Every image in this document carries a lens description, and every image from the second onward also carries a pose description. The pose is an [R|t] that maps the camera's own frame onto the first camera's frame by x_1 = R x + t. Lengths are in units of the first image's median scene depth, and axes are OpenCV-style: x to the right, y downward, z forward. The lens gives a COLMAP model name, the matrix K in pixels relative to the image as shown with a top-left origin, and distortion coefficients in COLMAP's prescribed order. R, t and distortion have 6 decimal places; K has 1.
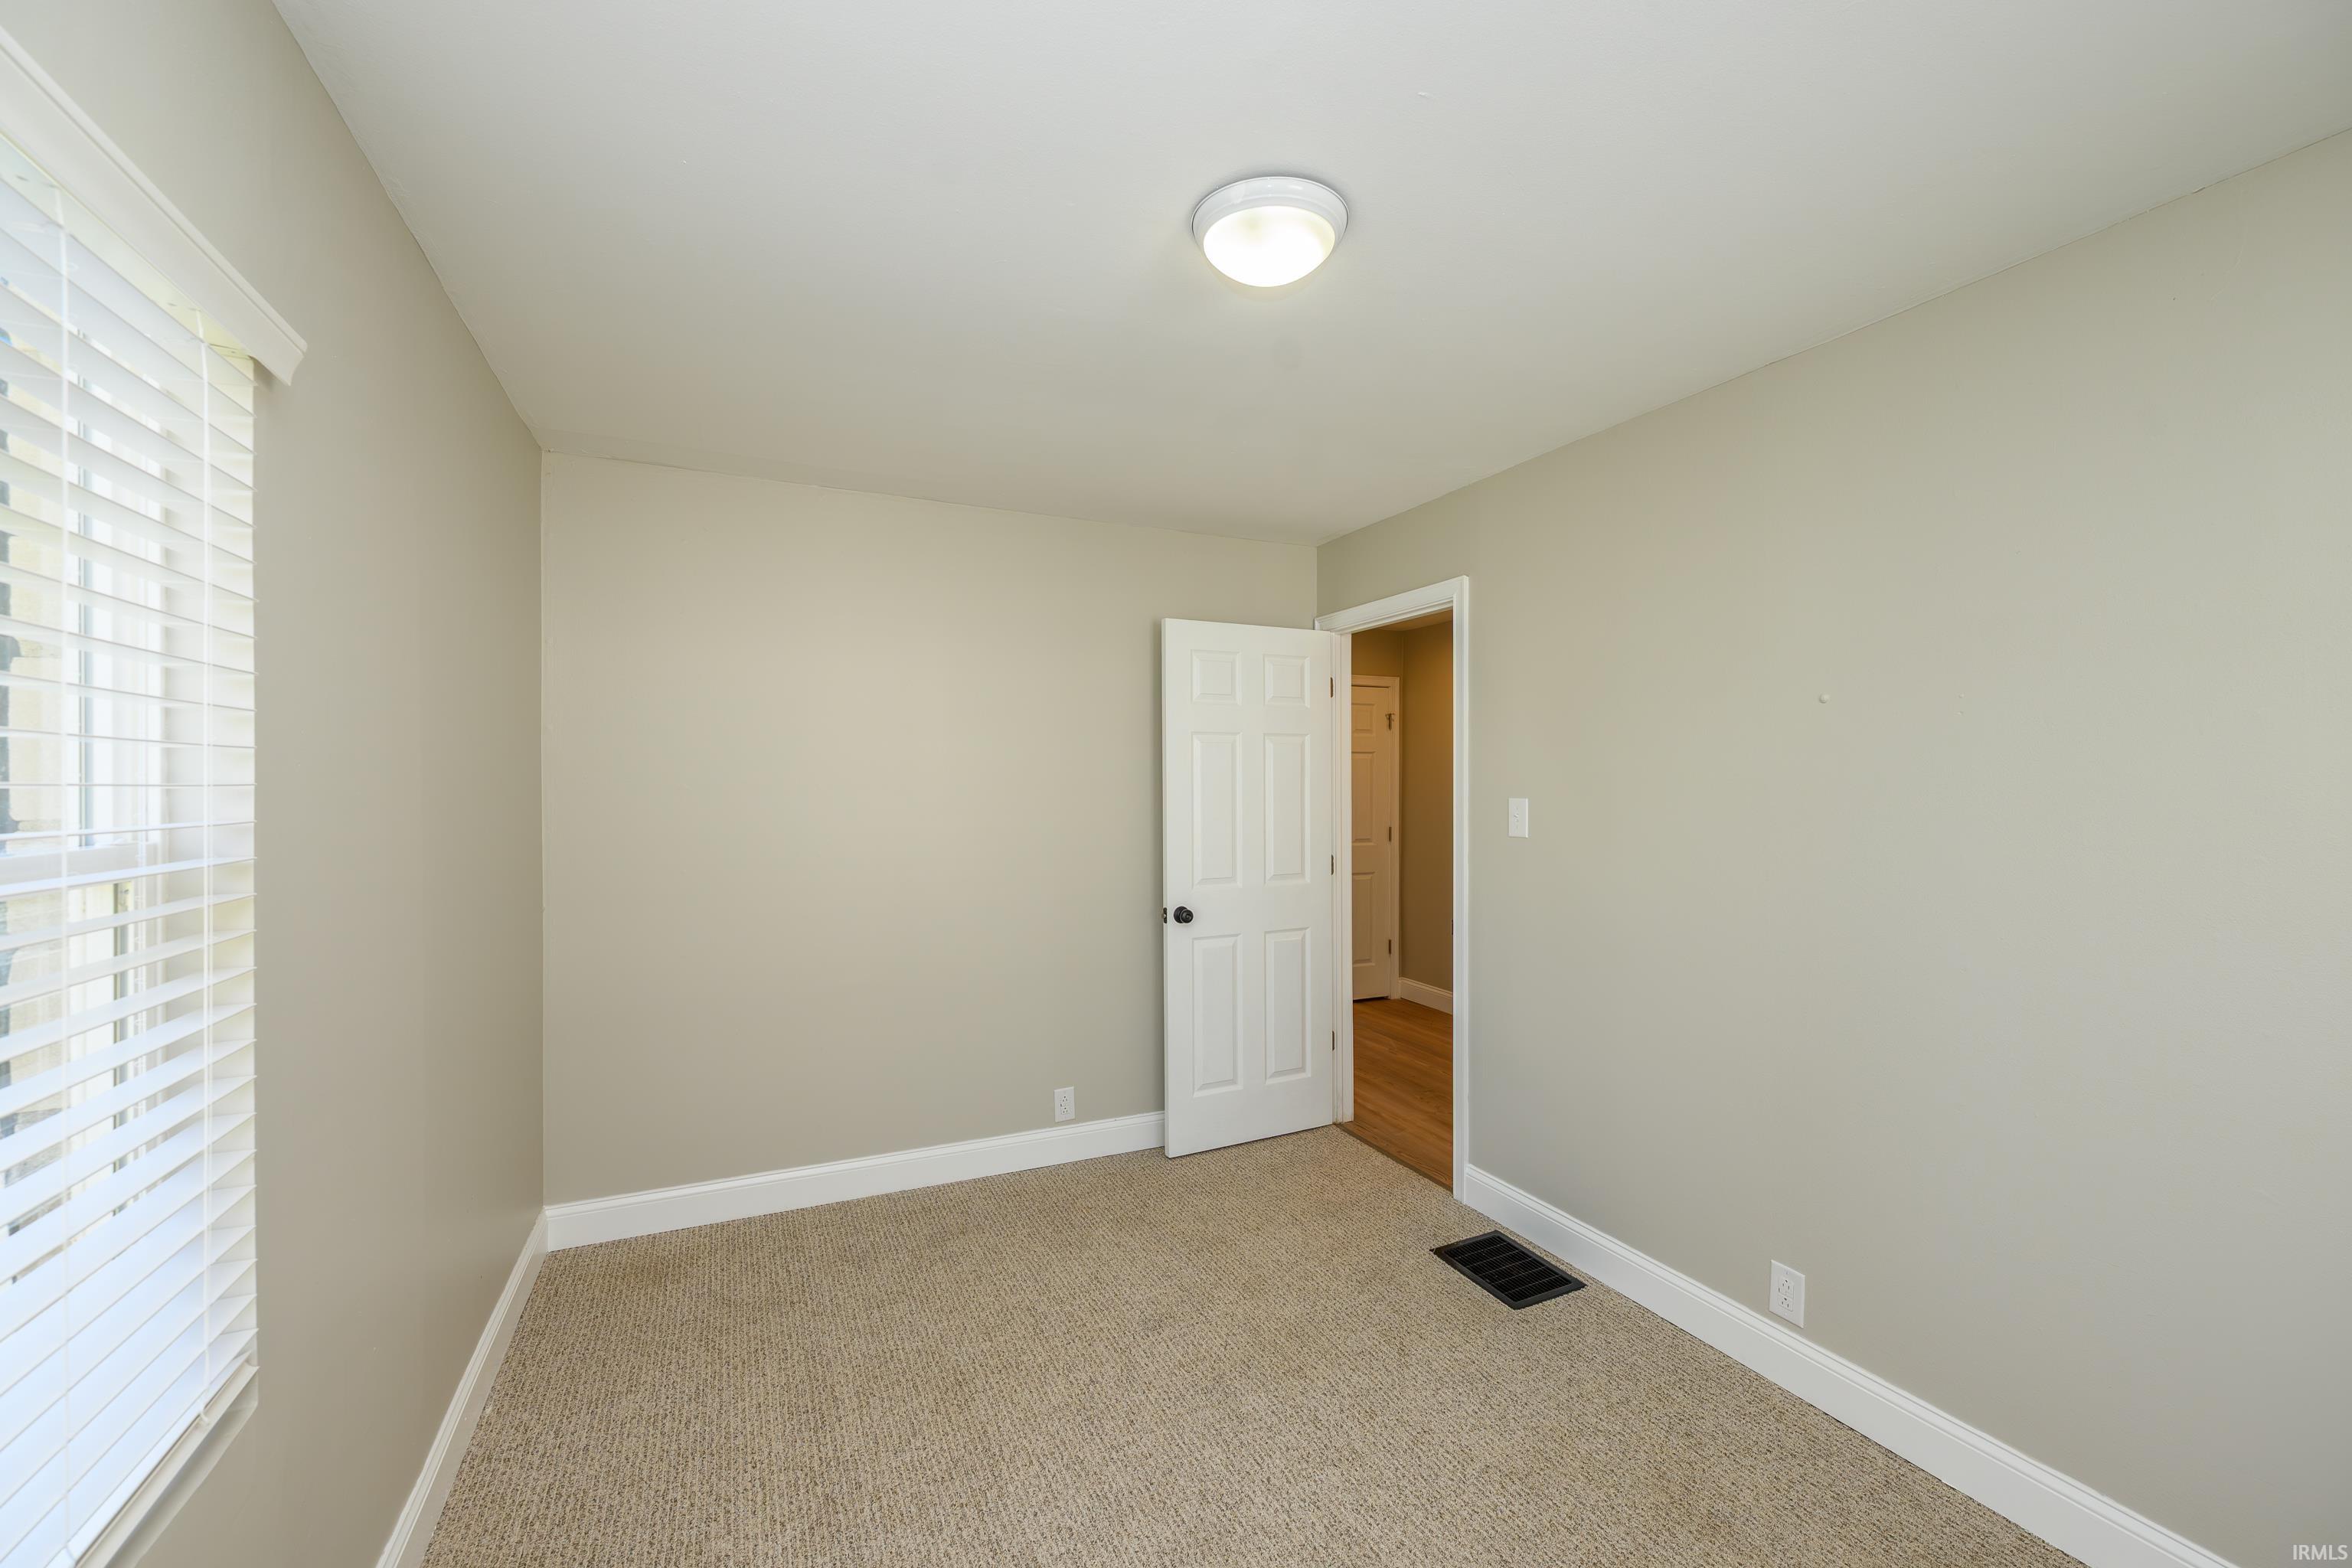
lens RADIAL K [[956.6, 0, 1174.7], [0, 956.6, 788.6], [0, 0, 1]] dist [-0.000965, -0.000225]
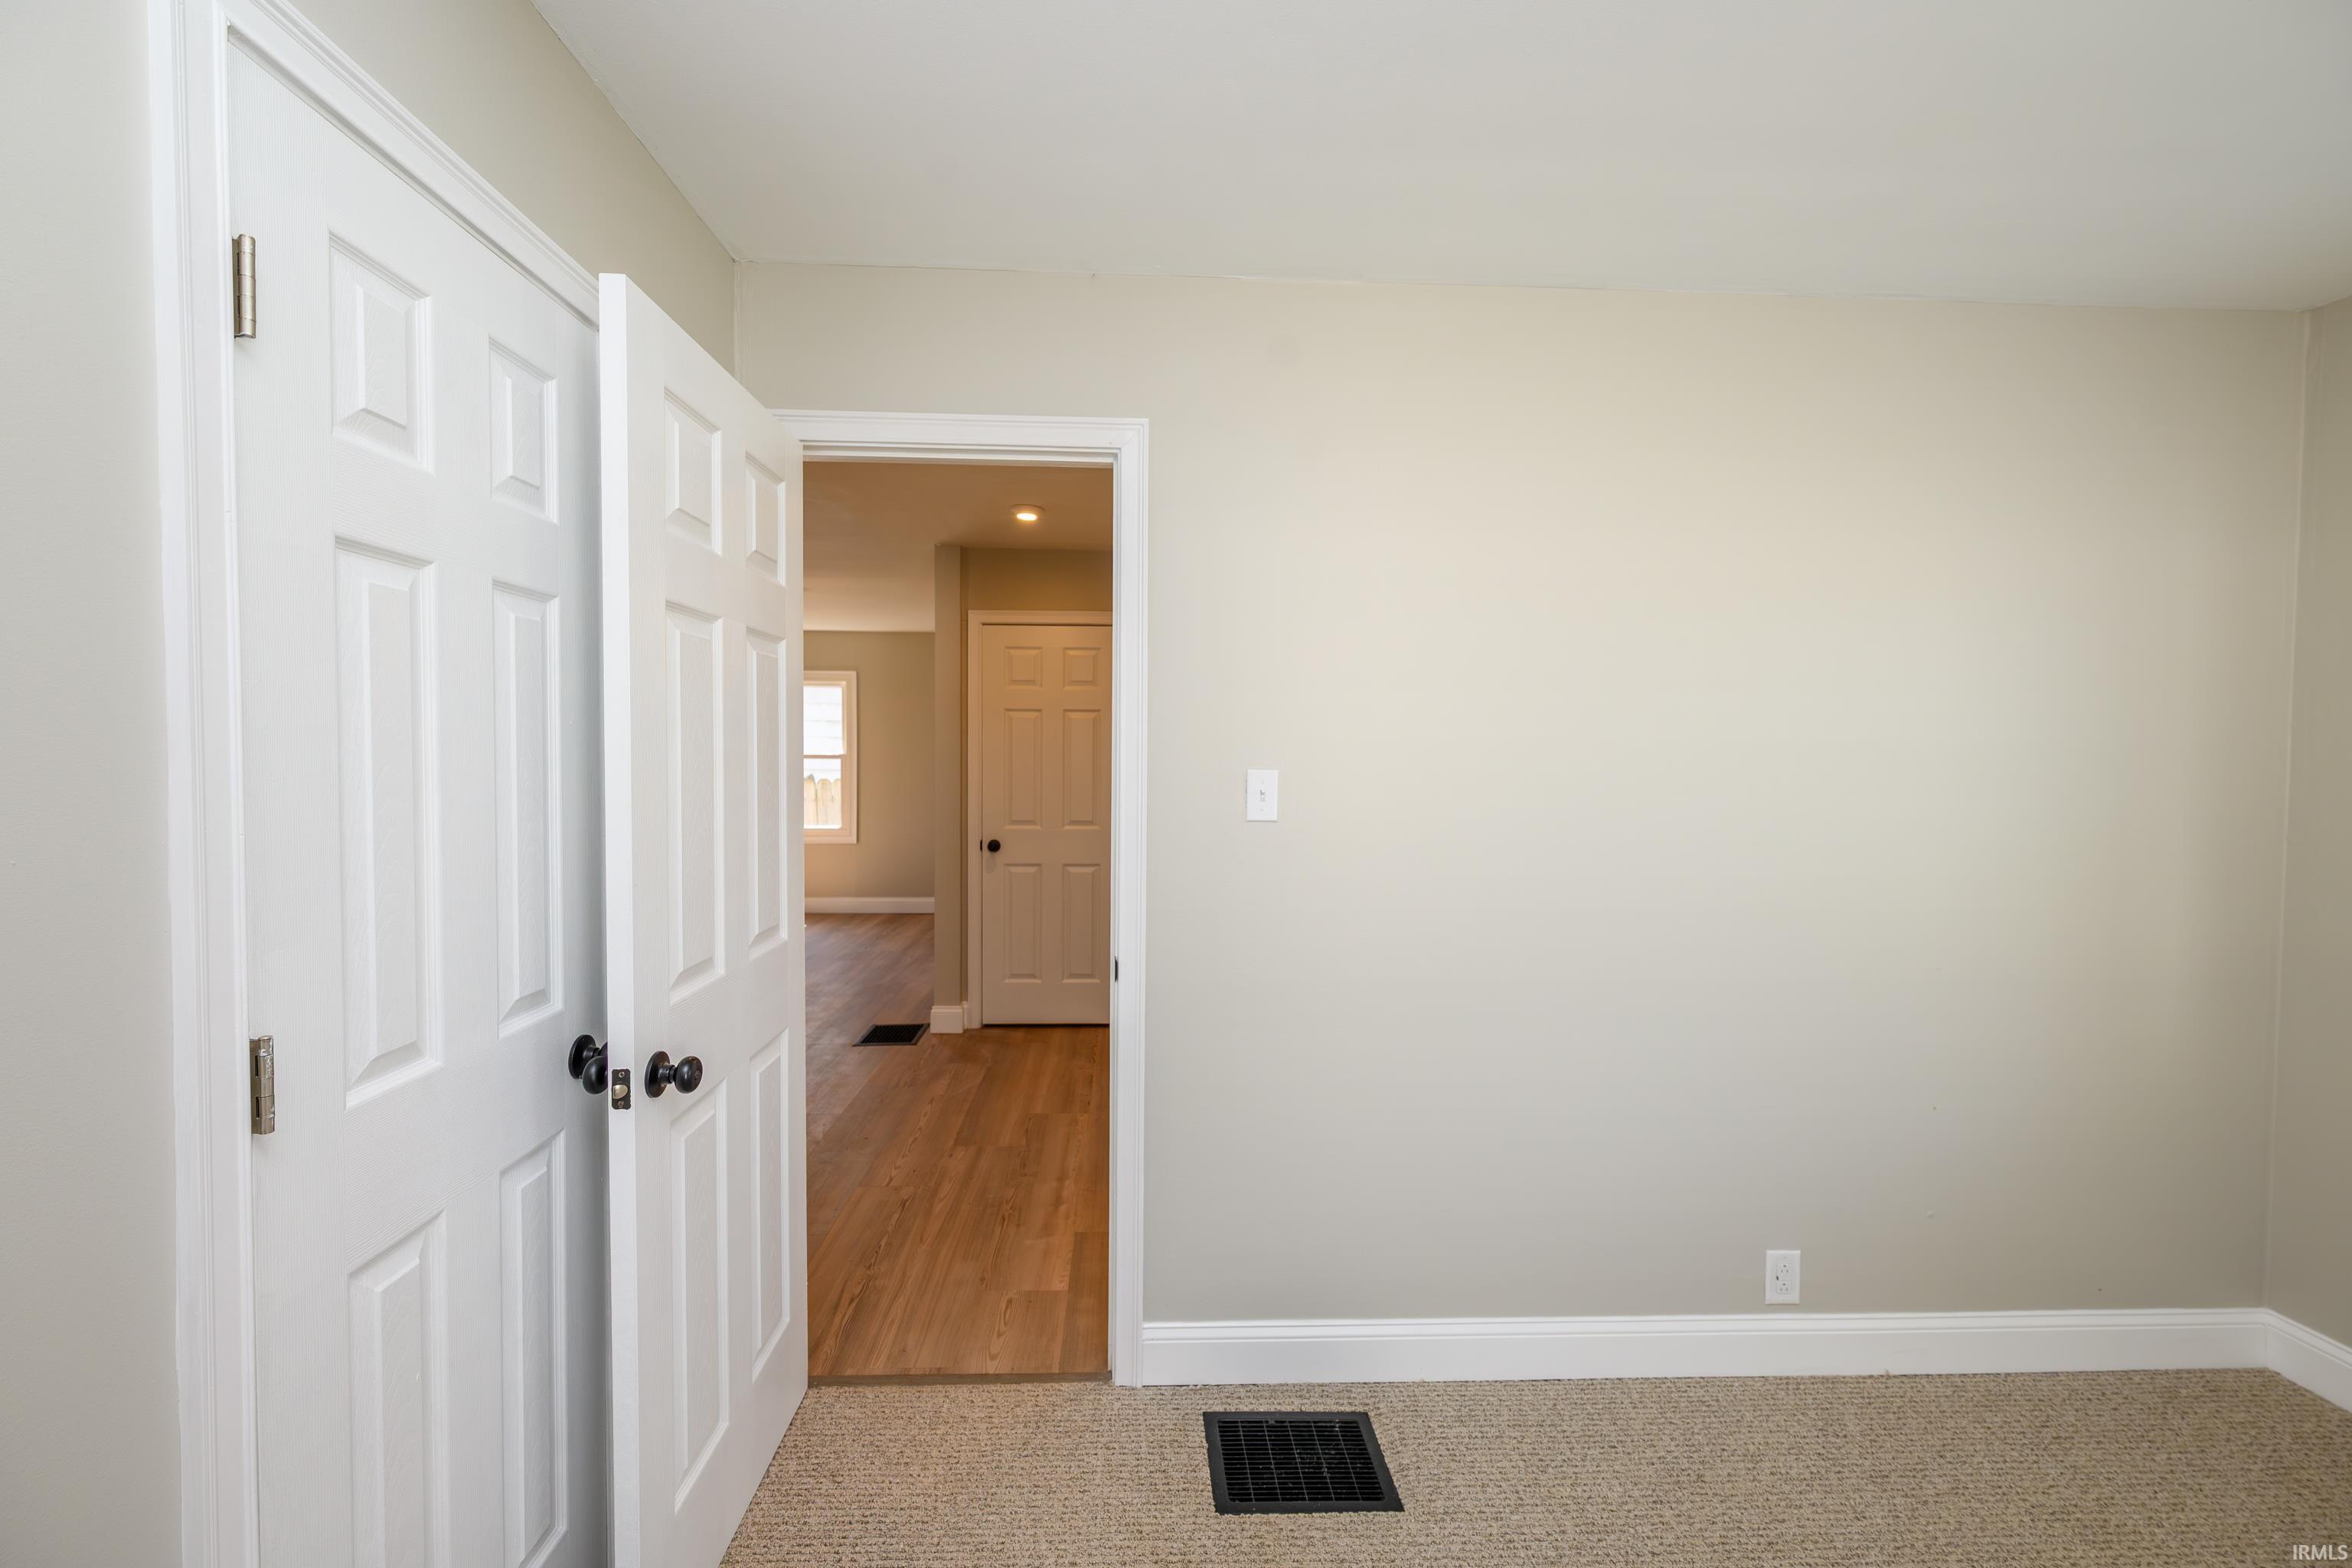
lens RADIAL K [[956.6, 0, 1174.7], [0, 956.6, 788.6], [0, 0, 1]] dist [-0.000965, -0.000225]
pose [[0.377675, -0.025422, 0.925589, -0.288338], [0.001077, 0.999634, 0.027016, 0.007529], [-0.925937, -0.009207, 0.377565, 0.738276]]
